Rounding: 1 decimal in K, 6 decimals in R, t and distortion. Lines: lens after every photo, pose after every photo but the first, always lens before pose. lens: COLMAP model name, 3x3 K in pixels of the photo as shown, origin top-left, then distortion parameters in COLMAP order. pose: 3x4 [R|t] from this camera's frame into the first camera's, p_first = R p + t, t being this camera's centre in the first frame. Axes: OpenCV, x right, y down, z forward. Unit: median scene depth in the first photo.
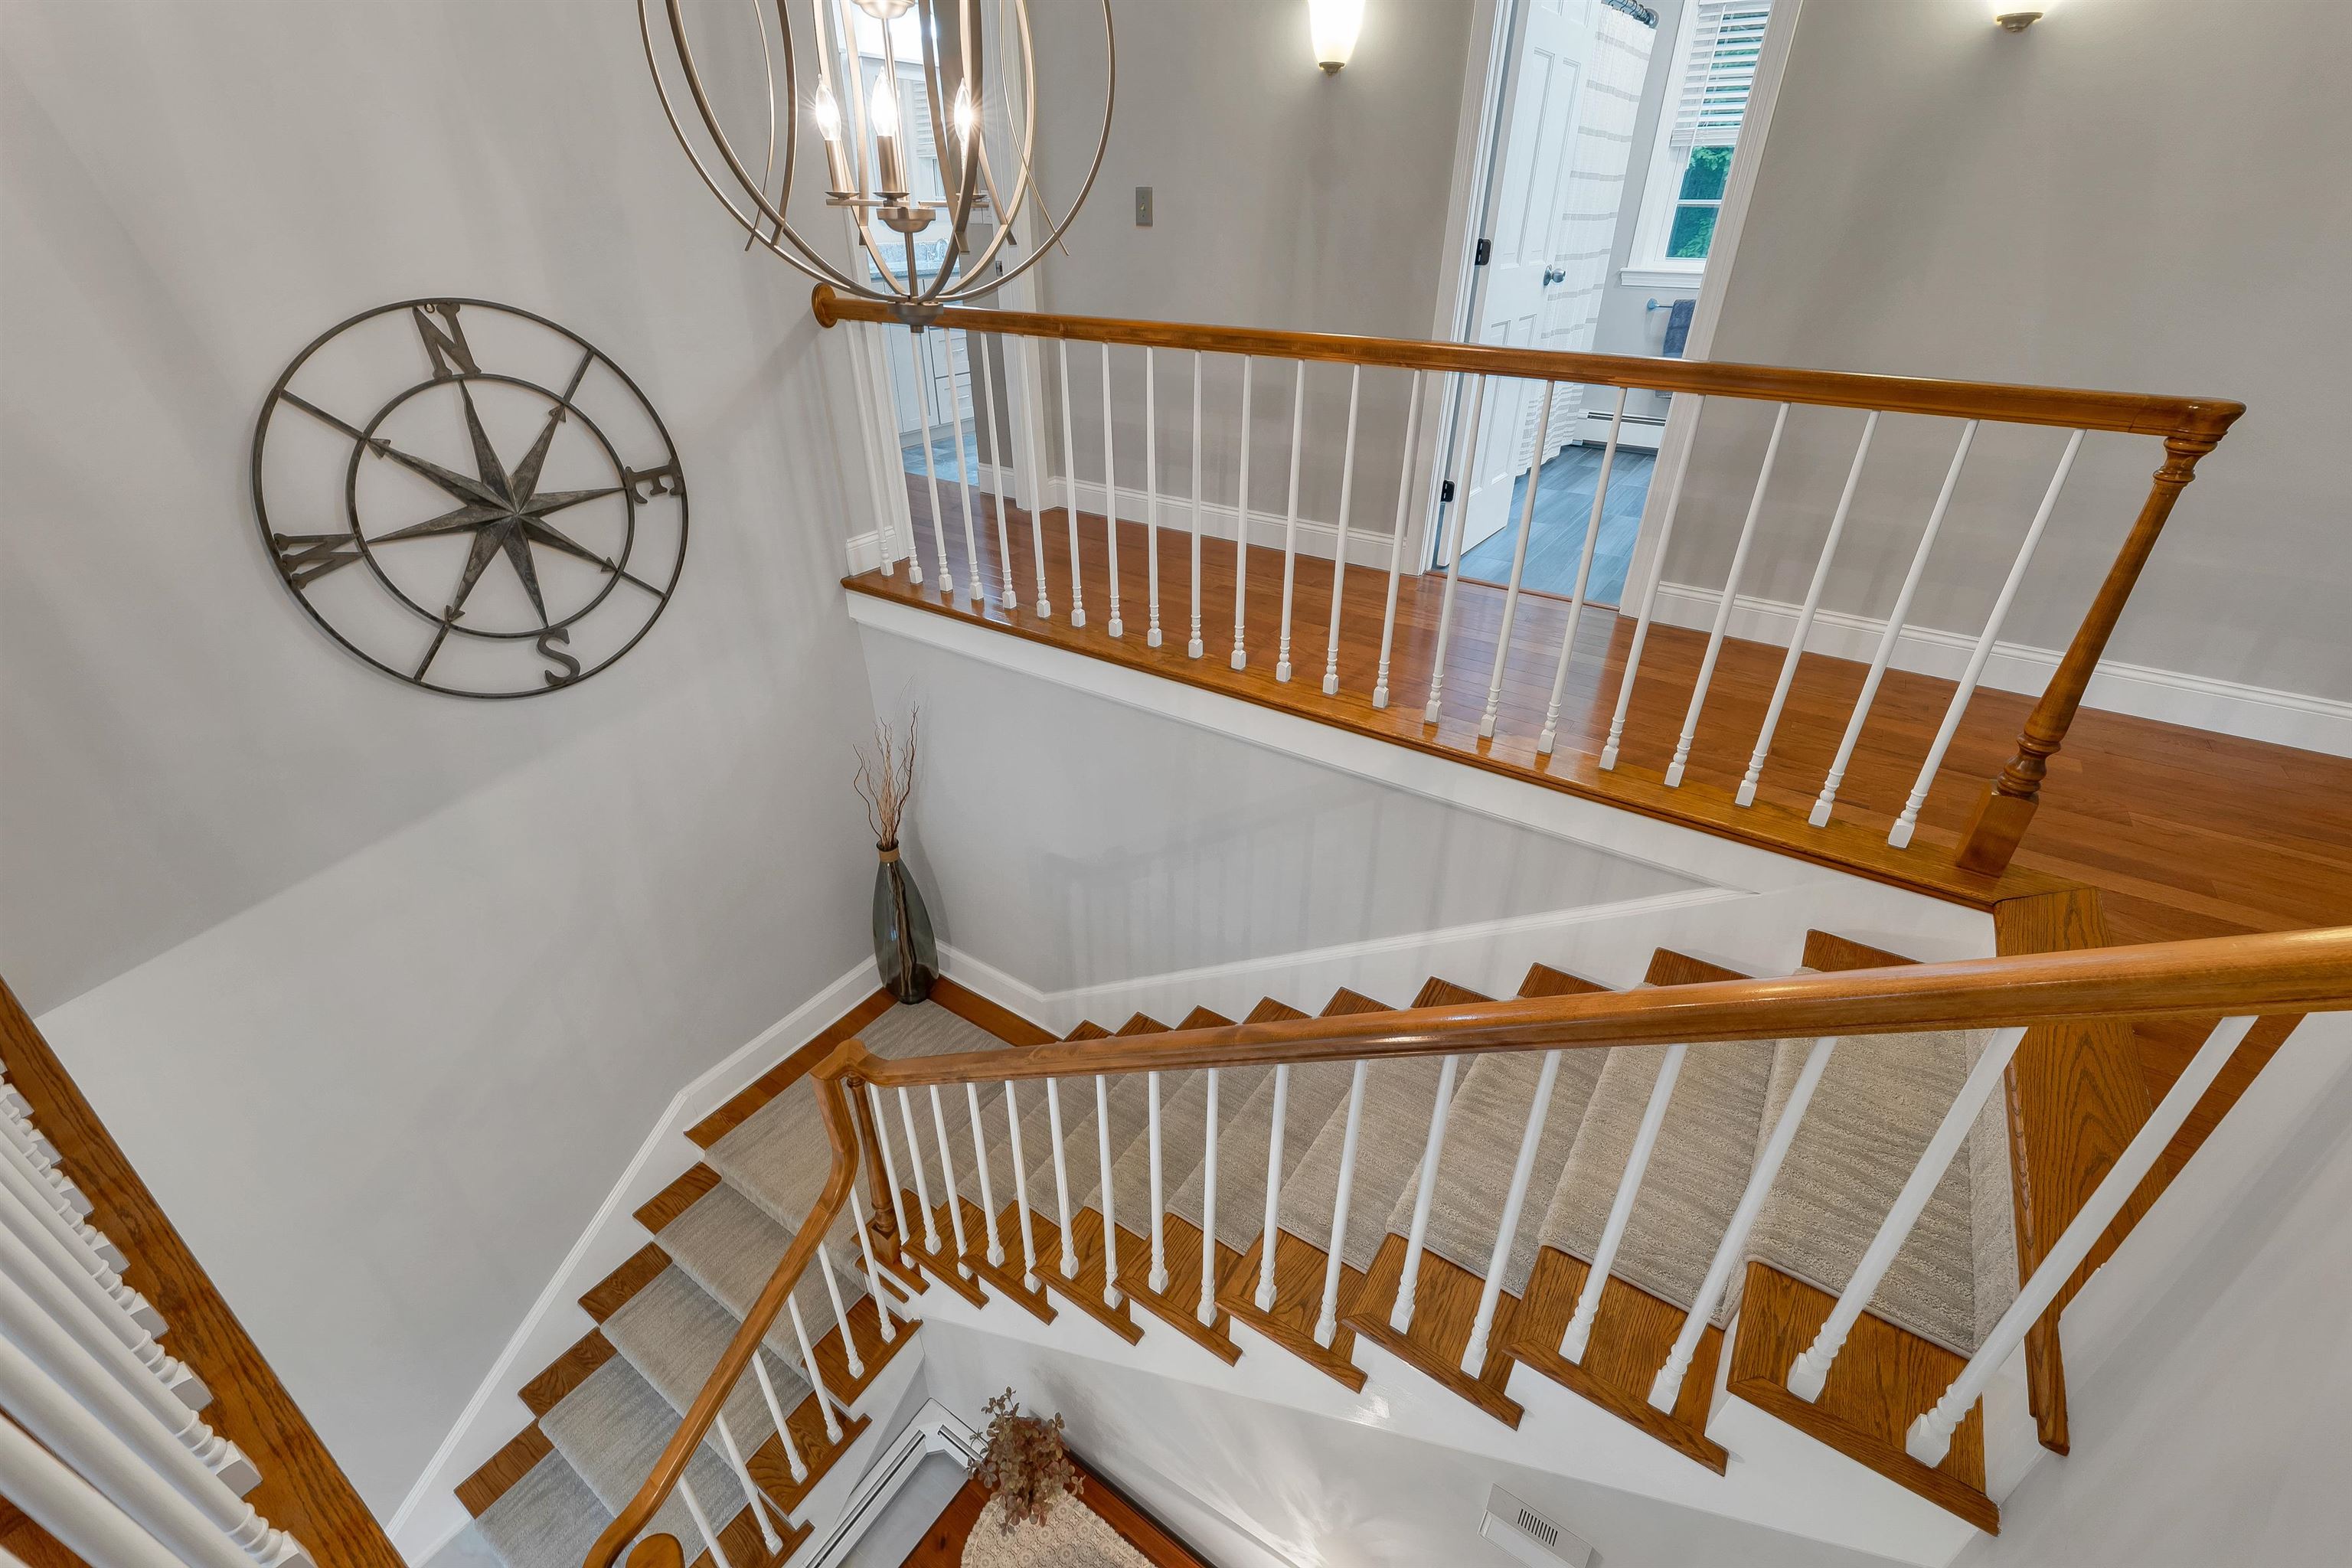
lens RADIAL K [[968.5, 0, 1173.7], [0, 968.5, 783.4], [0, 0, 1]] dist [0.002409, -0.000117]
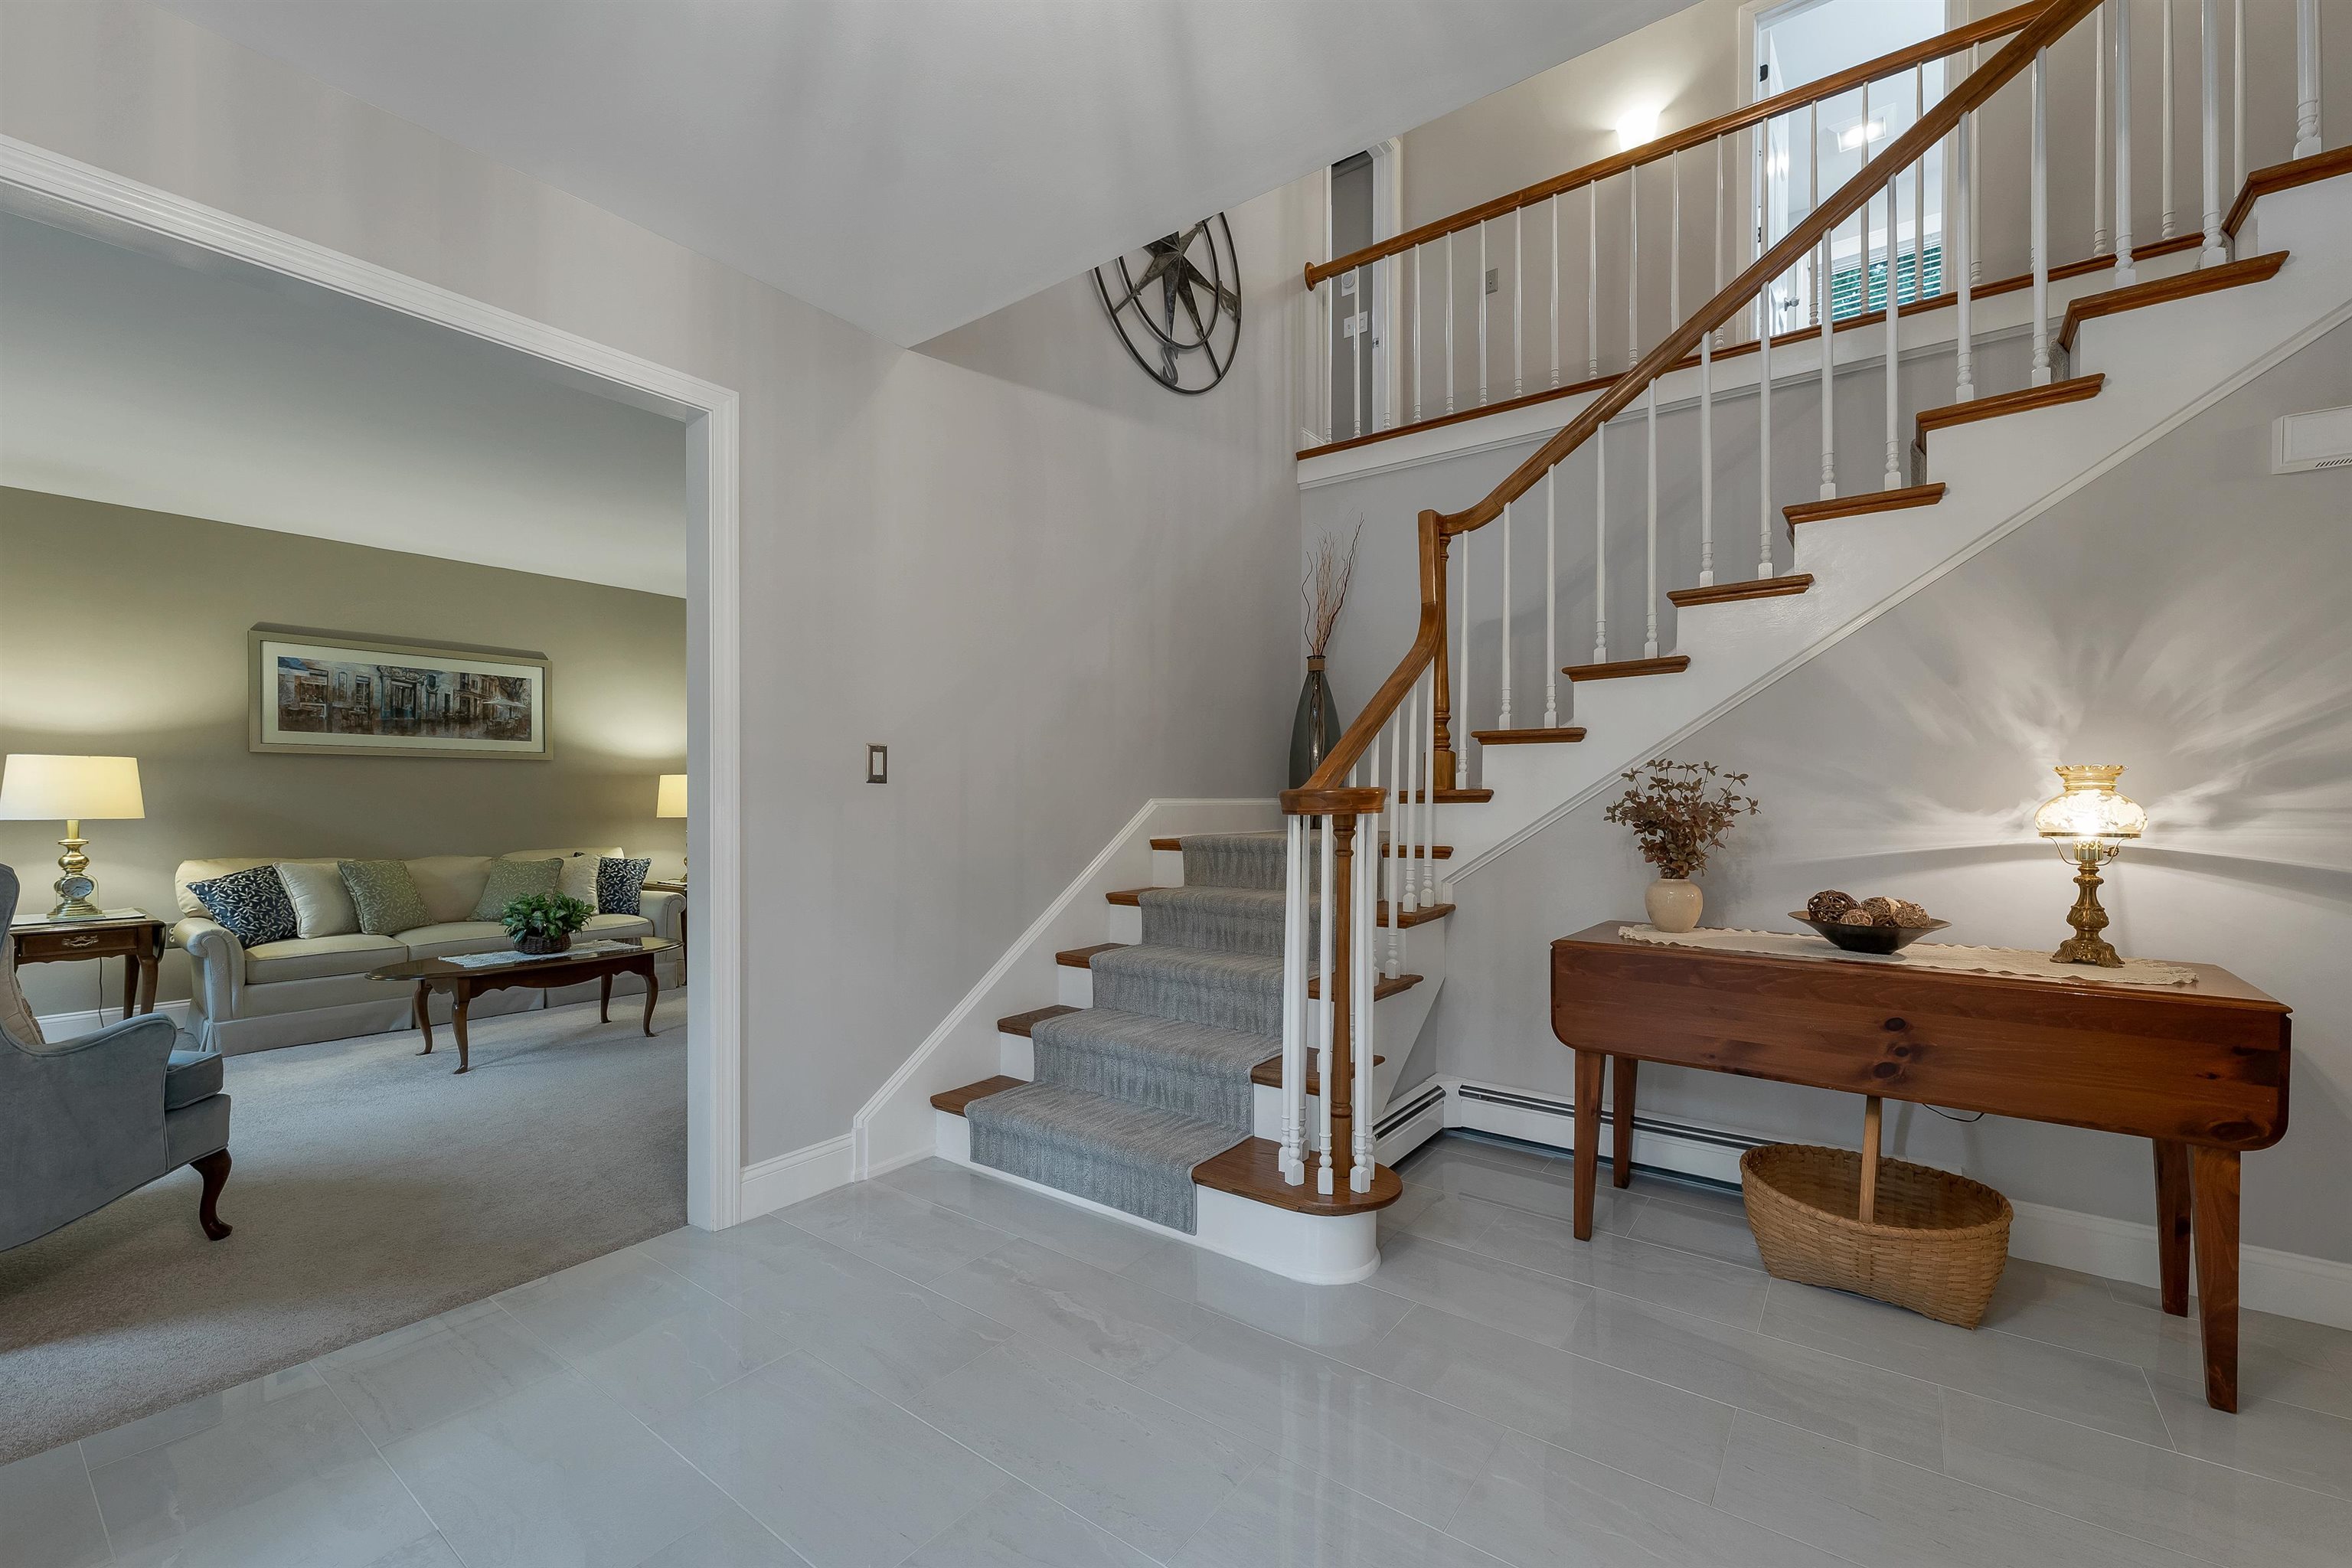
lens RADIAL K [[968.5, 0, 1176.7], [0, 968.5, 792.3], [0, 0, 1]] dist [0.002409, -0.000117]
pose [[0.999040, 0.005177, -0.043499, -0.596091], [-0.026602, 0.860628, -0.508539, 1.139550], [0.034804, 0.509208, 0.859939, 0.147616]]
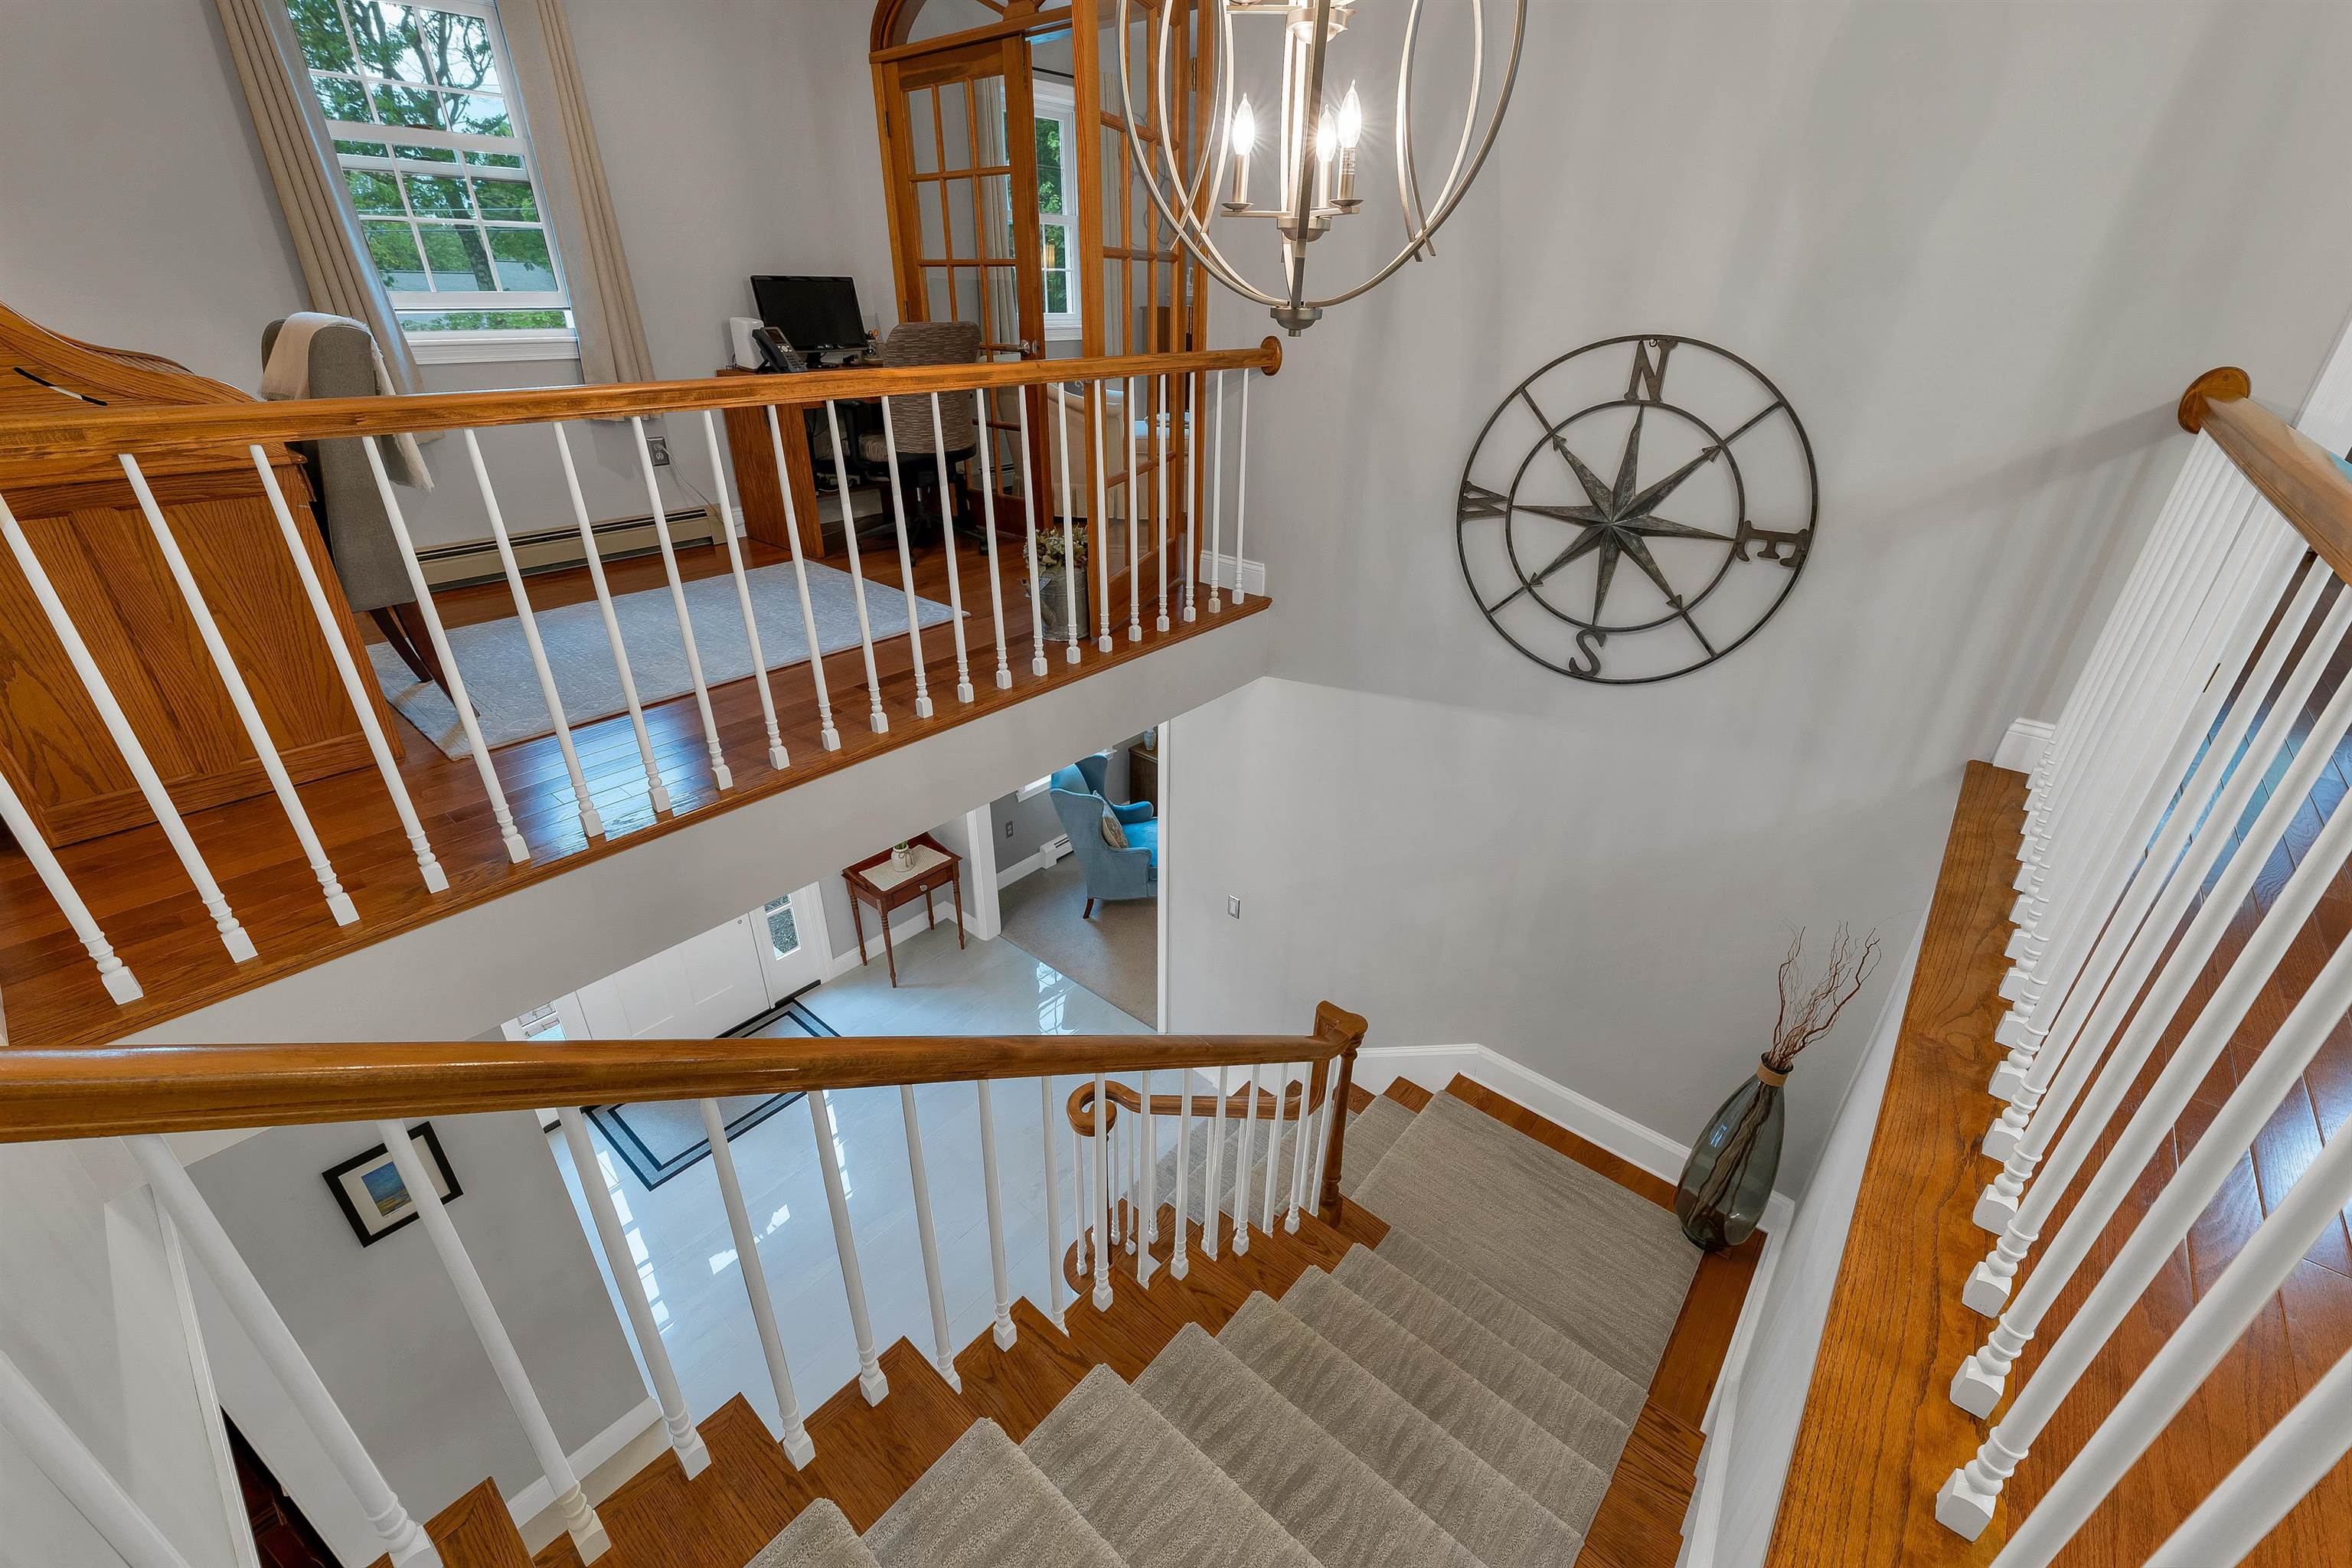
lens RADIAL K [[968.5, 0, 1168.3], [0, 968.5, 783.6], [0, 0, 1]] dist [0.002409, -0.000117]
pose [[-0.111501, 0.459558, -0.881121, 0.493205], [-0.514715, 0.731746, 0.446784, -0.284494], [0.850080, 0.503343, 0.154951, 0.522014]]
